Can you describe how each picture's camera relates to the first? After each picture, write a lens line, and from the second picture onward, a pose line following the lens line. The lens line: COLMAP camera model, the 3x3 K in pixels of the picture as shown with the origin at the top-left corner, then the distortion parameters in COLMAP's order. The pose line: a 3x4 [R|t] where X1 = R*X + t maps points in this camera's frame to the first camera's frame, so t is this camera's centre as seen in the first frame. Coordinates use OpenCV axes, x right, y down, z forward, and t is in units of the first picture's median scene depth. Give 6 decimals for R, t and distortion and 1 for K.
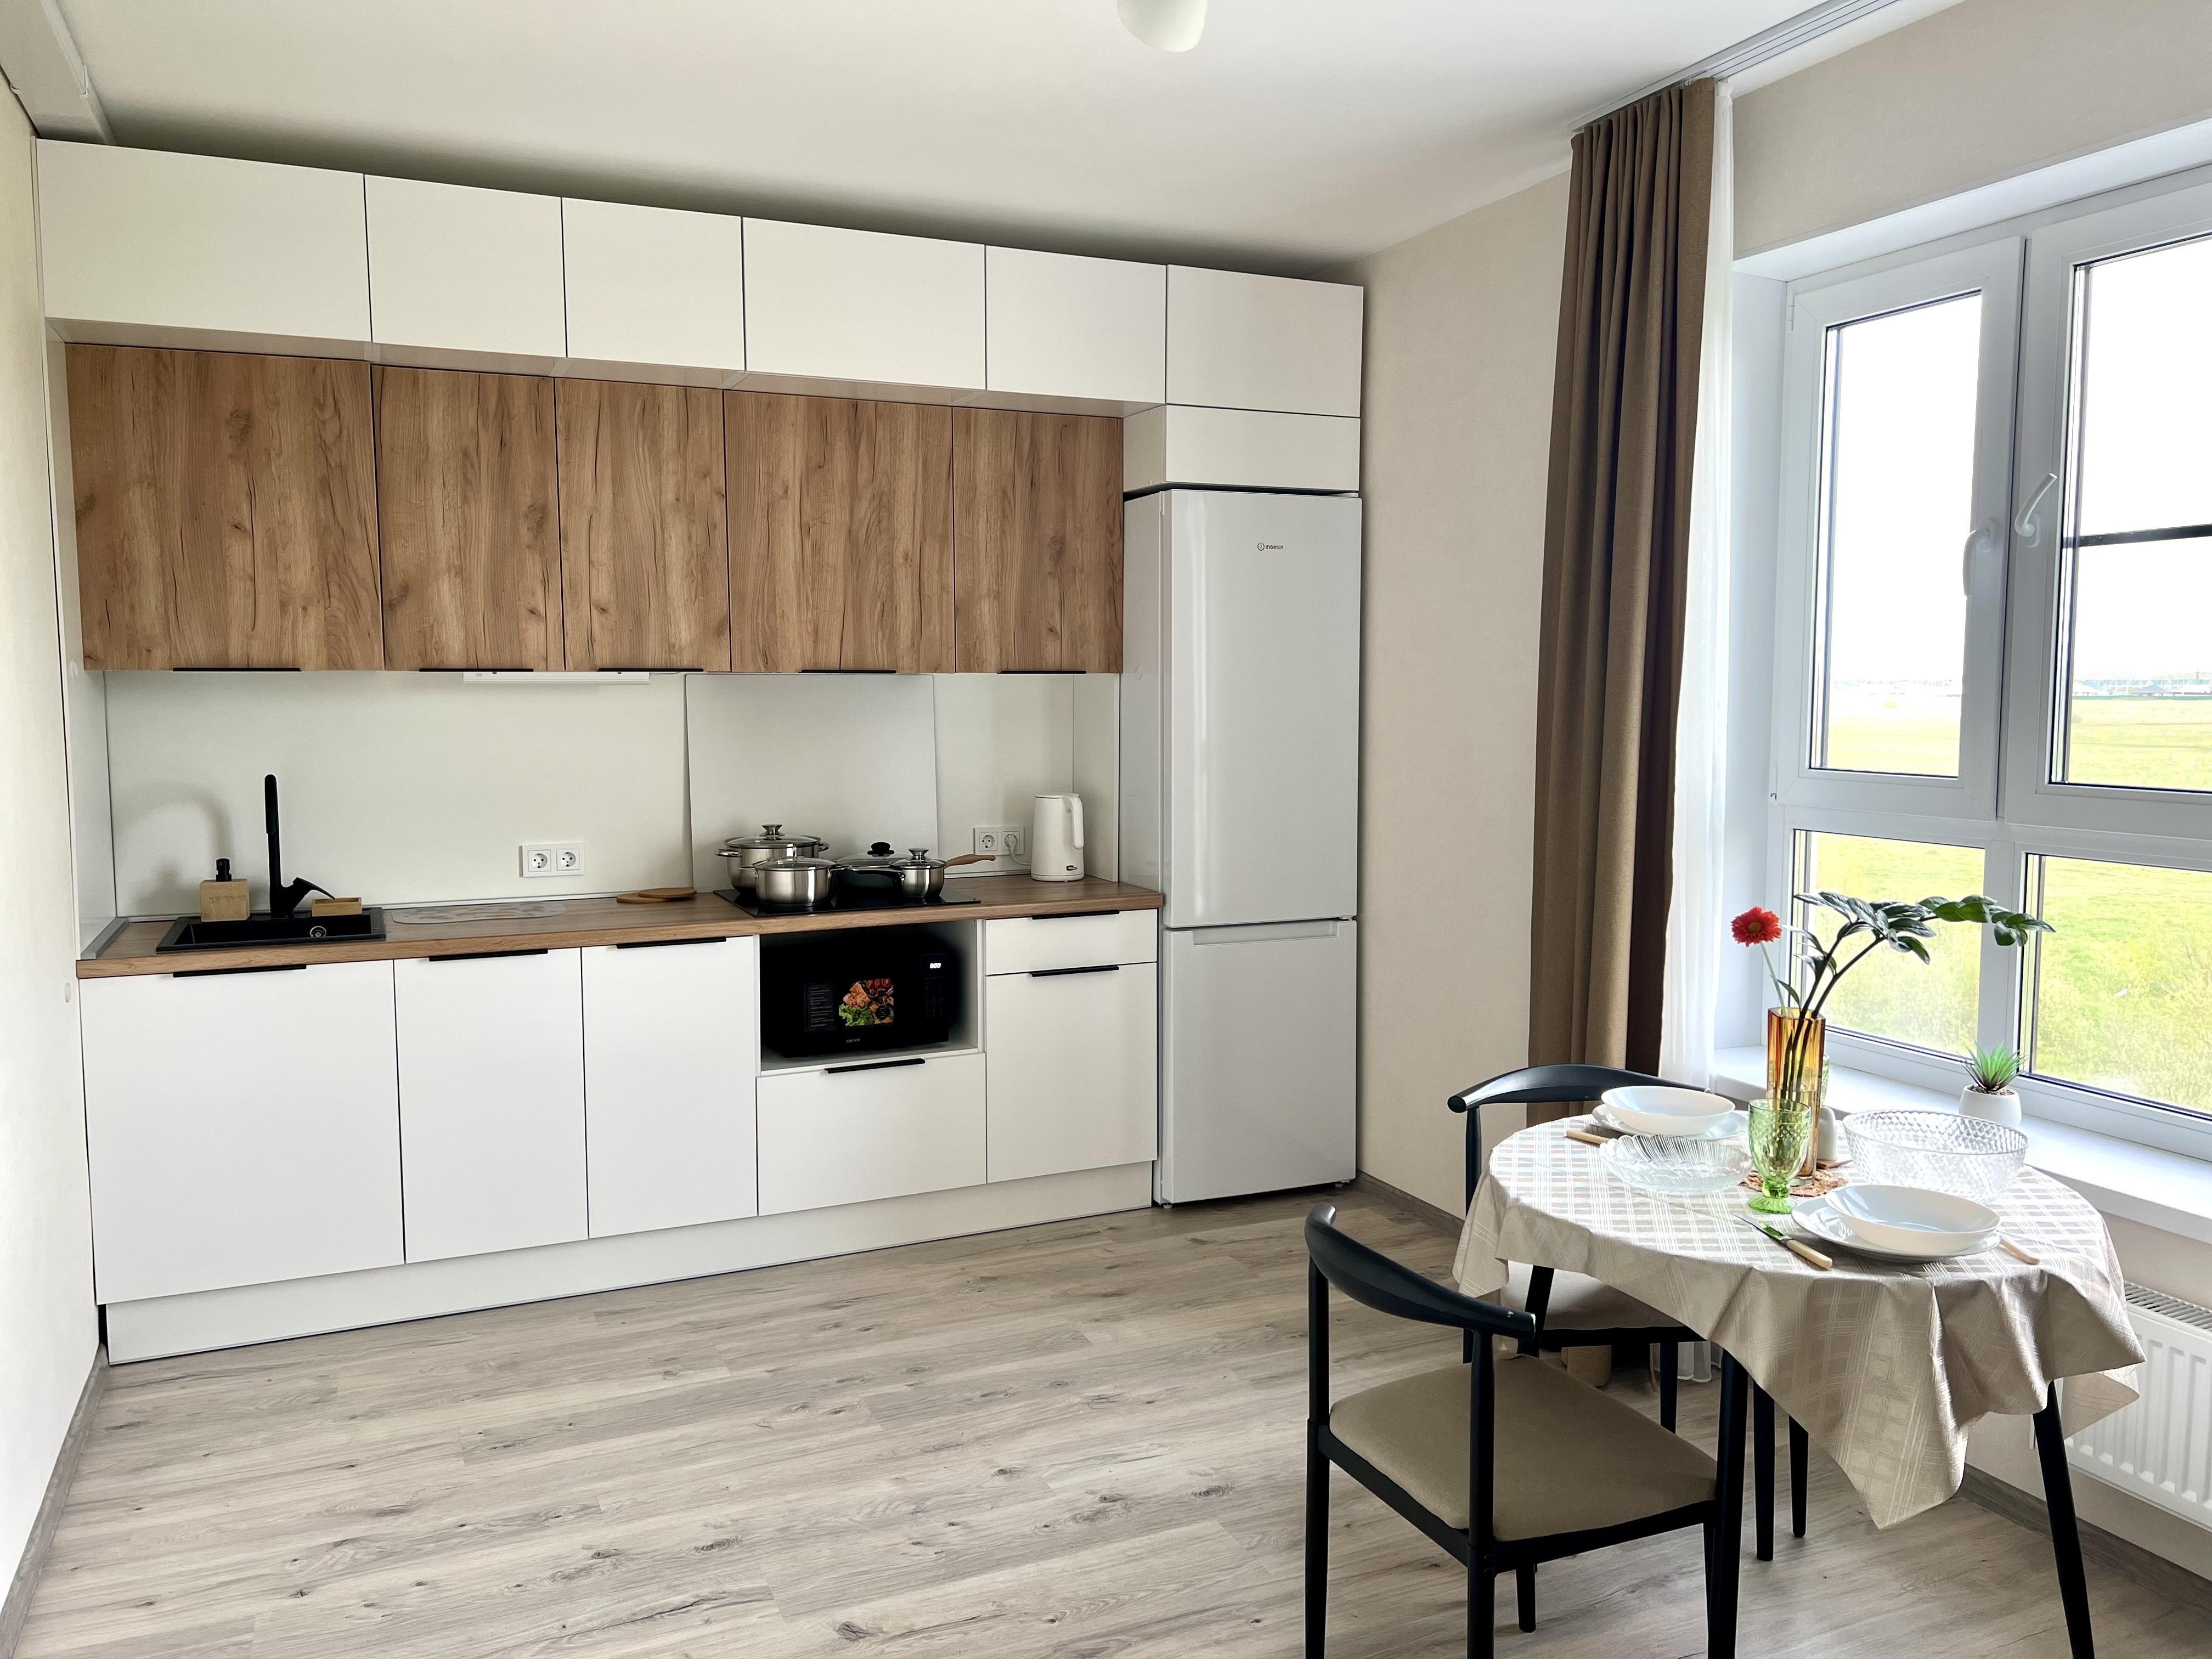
lens RADIAL K [[1558.9, 0, 1106.0], [0, 1558.9, 829.5], [0, 0, 1]] dist [-0.071975, -0.002370]
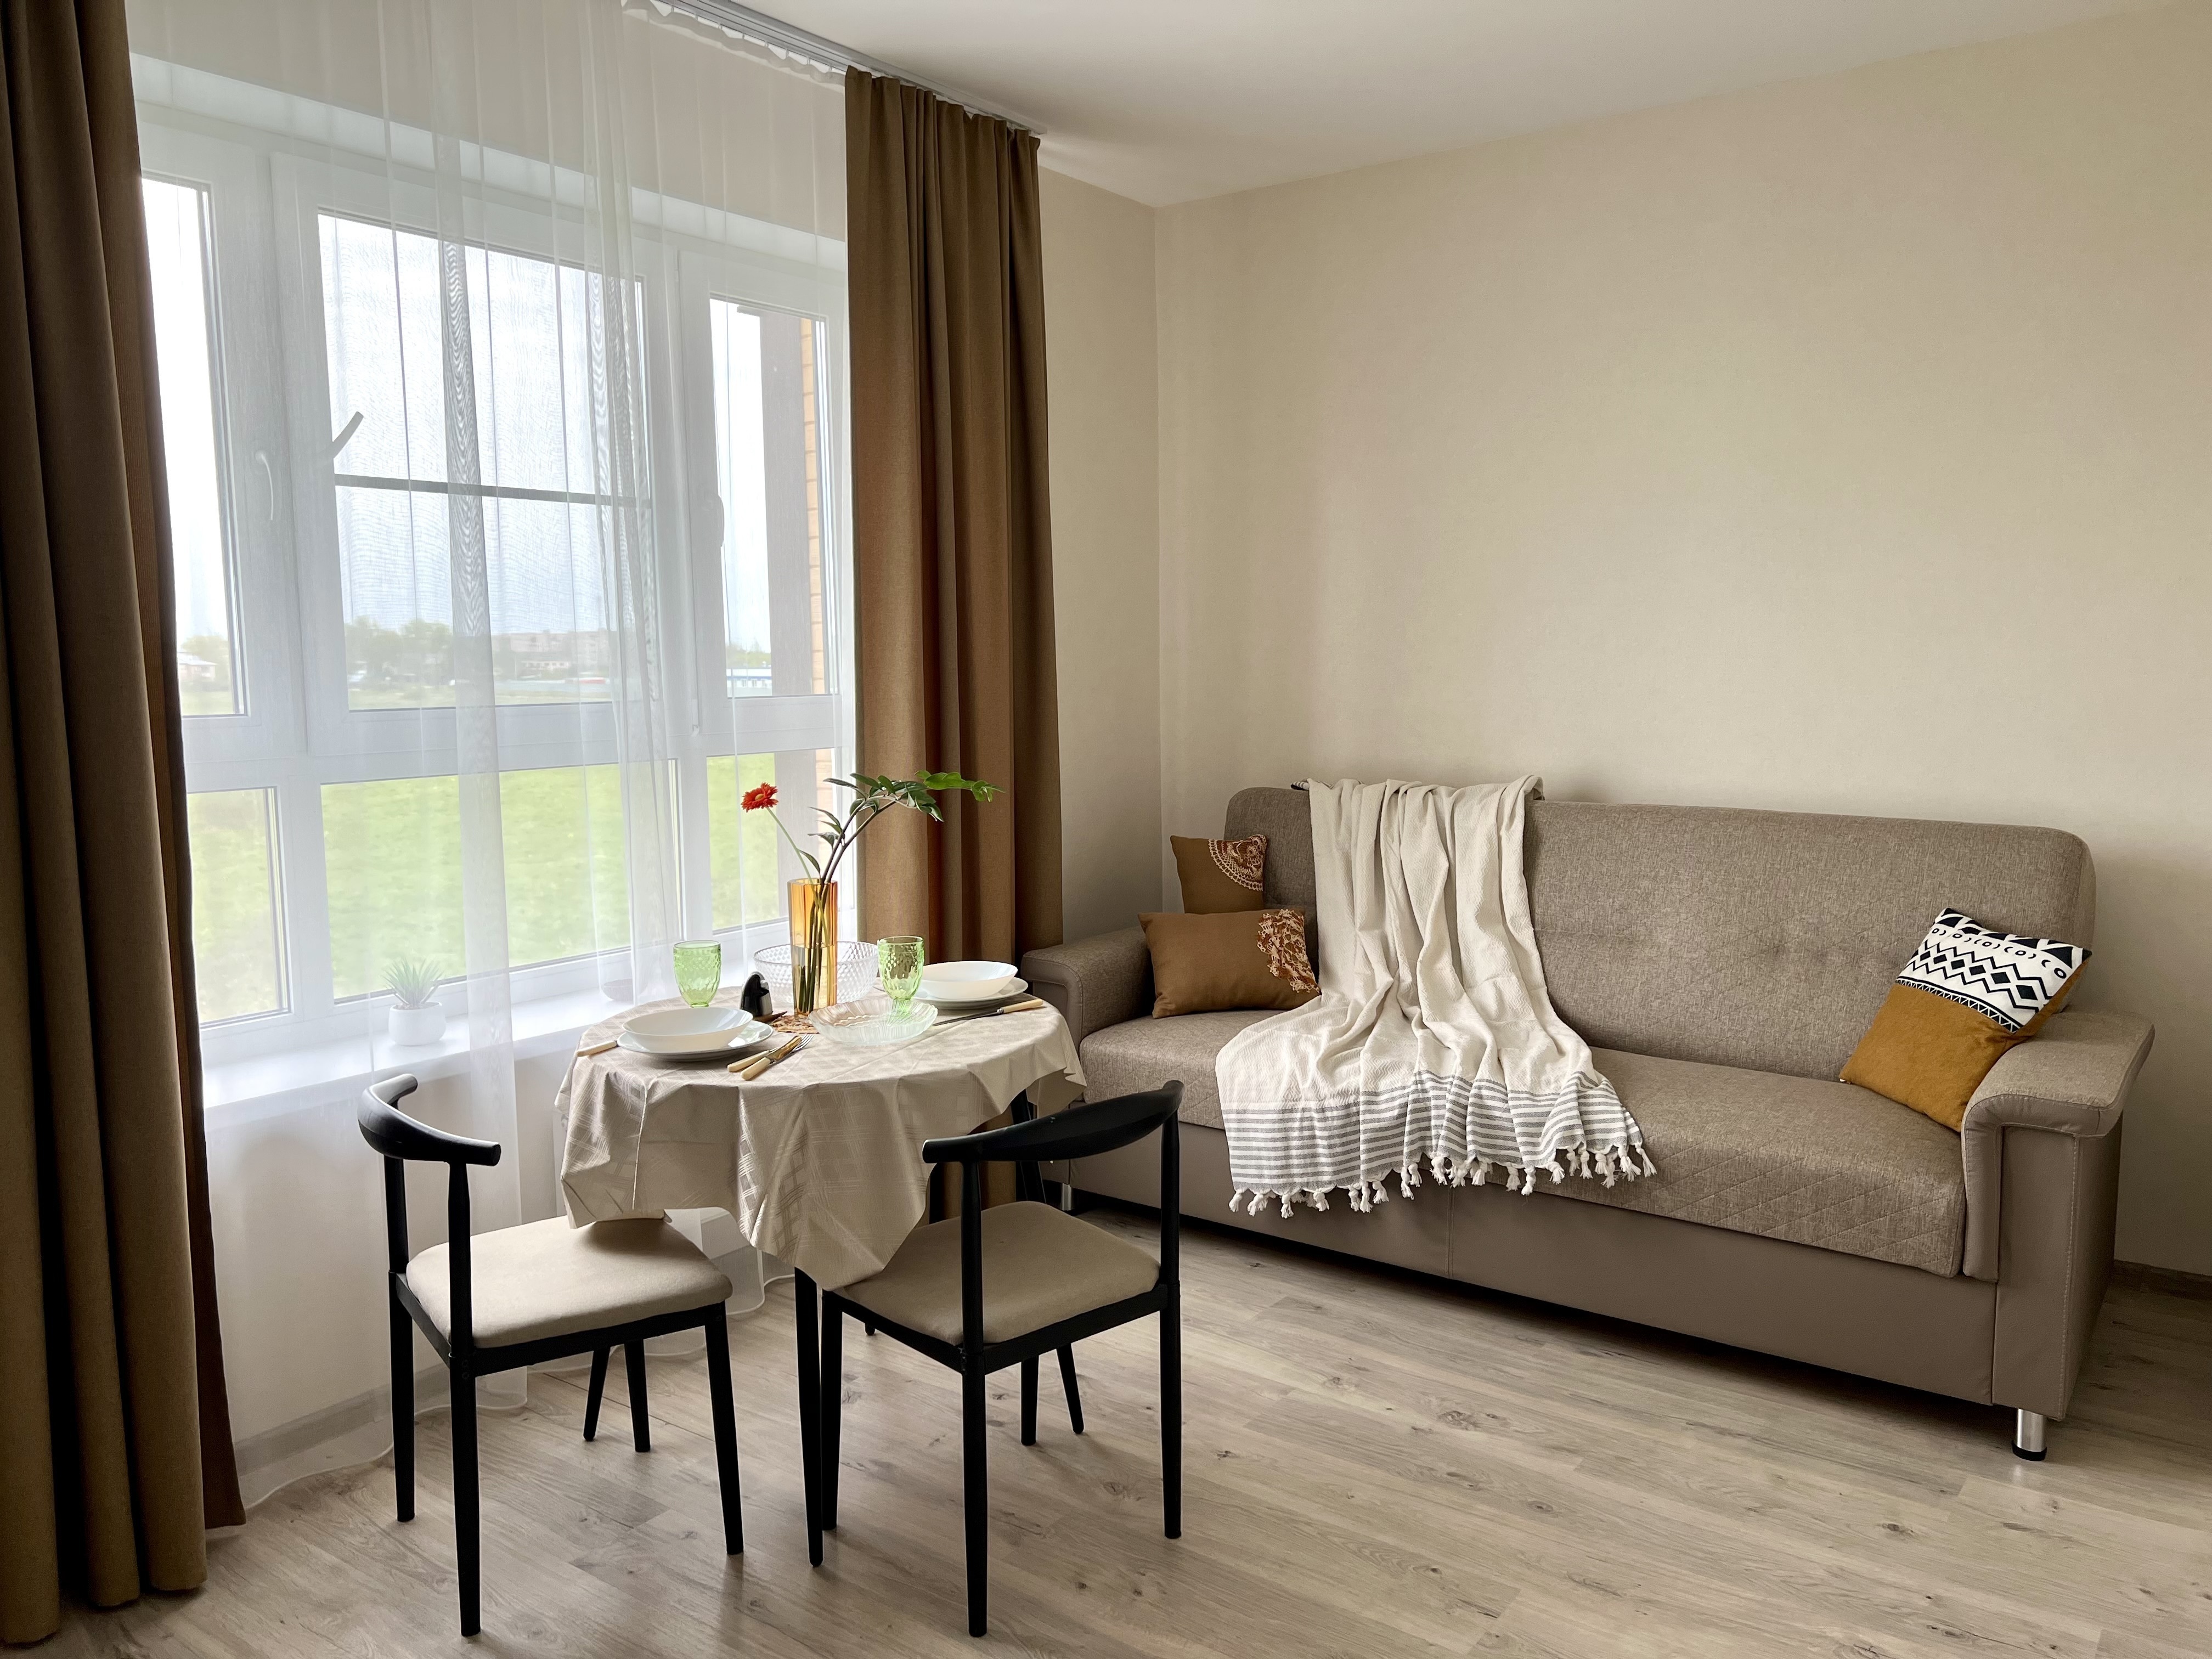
lens RADIAL K [[1606.3, 0, 1106.0], [0, 1606.3, 829.5], [0, 0, 1]] dist [-0.005598, -0.006138]
pose [[-0.473602, -0.103735, 0.874609, -0.796974], [0.080884, 0.983720, 0.160475, -0.115374], [-0.877017, 0.146743, -0.457501, 1.404116]]
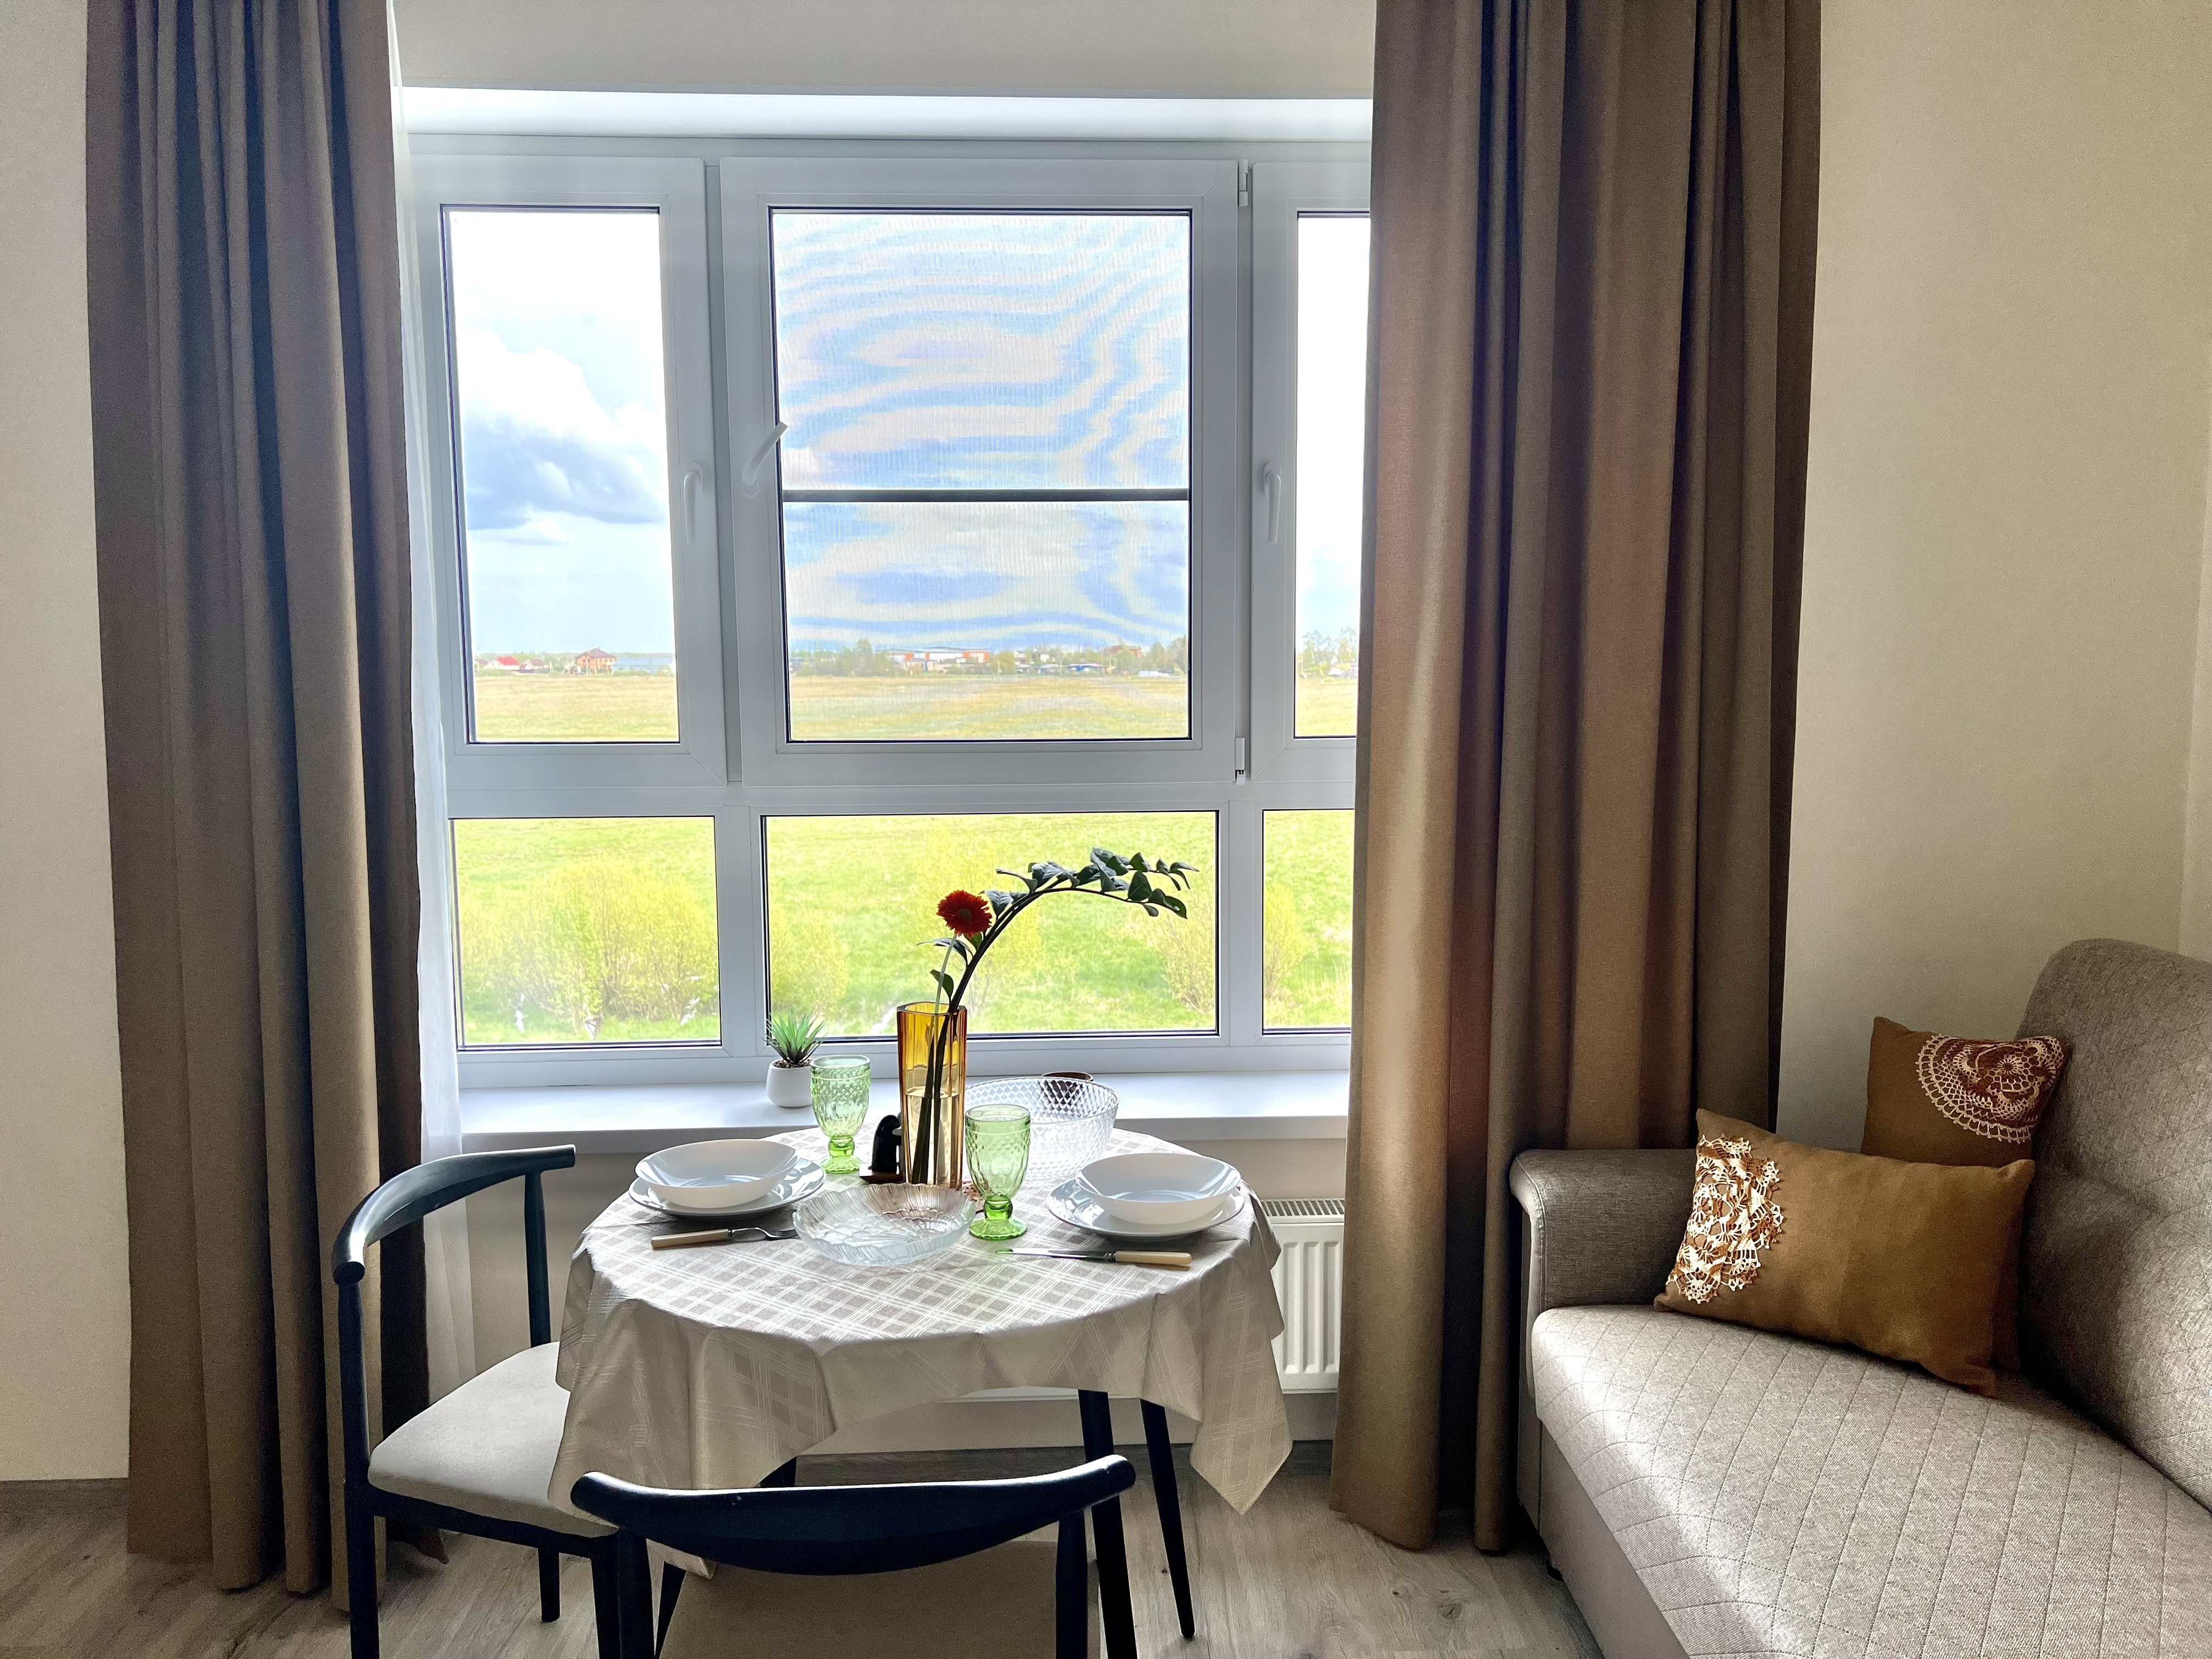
lens RADIAL K [[1606.3, 0, 1106.0], [0, 1606.3, 829.5], [0, 0, 1]] dist [-0.005598, -0.006138]
pose [[0.357061, -0.104638, 0.928202, -0.368866], [0.085510, 0.993195, 0.079071, -0.052207], [-0.930159, 0.051138, 0.363579, 0.568910]]
